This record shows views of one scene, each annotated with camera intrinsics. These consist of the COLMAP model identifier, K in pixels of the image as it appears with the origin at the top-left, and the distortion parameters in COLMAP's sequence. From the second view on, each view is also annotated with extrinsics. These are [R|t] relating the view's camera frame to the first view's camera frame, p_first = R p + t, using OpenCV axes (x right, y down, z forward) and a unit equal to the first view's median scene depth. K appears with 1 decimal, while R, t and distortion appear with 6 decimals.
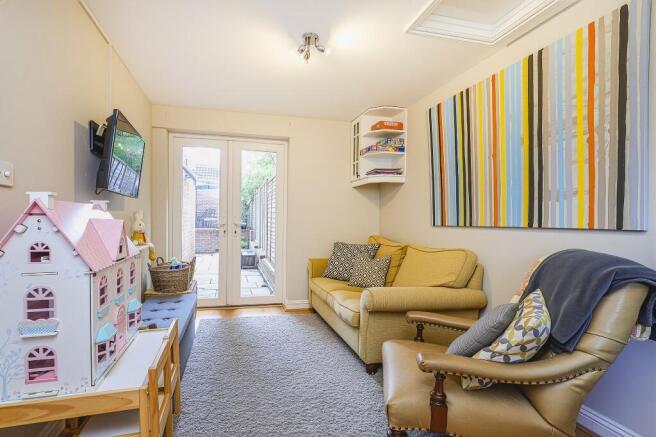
lens RADIAL K [[313.3, 0, 327.9], [0, 313.3, 216.0], [0, 0, 1]] dist [0.001284, -0.000609]
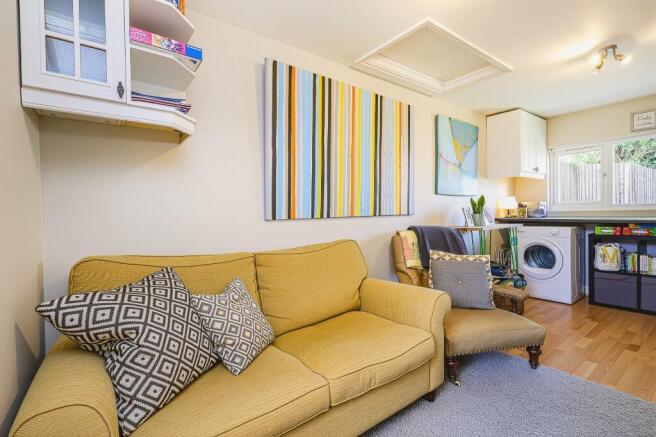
lens RADIAL K [[313.3, 0, 328.2], [0, 313.3, 219.4], [0, 0, 1]] dist [0.001284, -0.000609]
pose [[-0.319742, -0.017696, 0.947339, -0.505854], [0.003990, 0.999792, 0.020022, 0.019107], [-0.947496, 0.010182, -0.319605, 1.341166]]
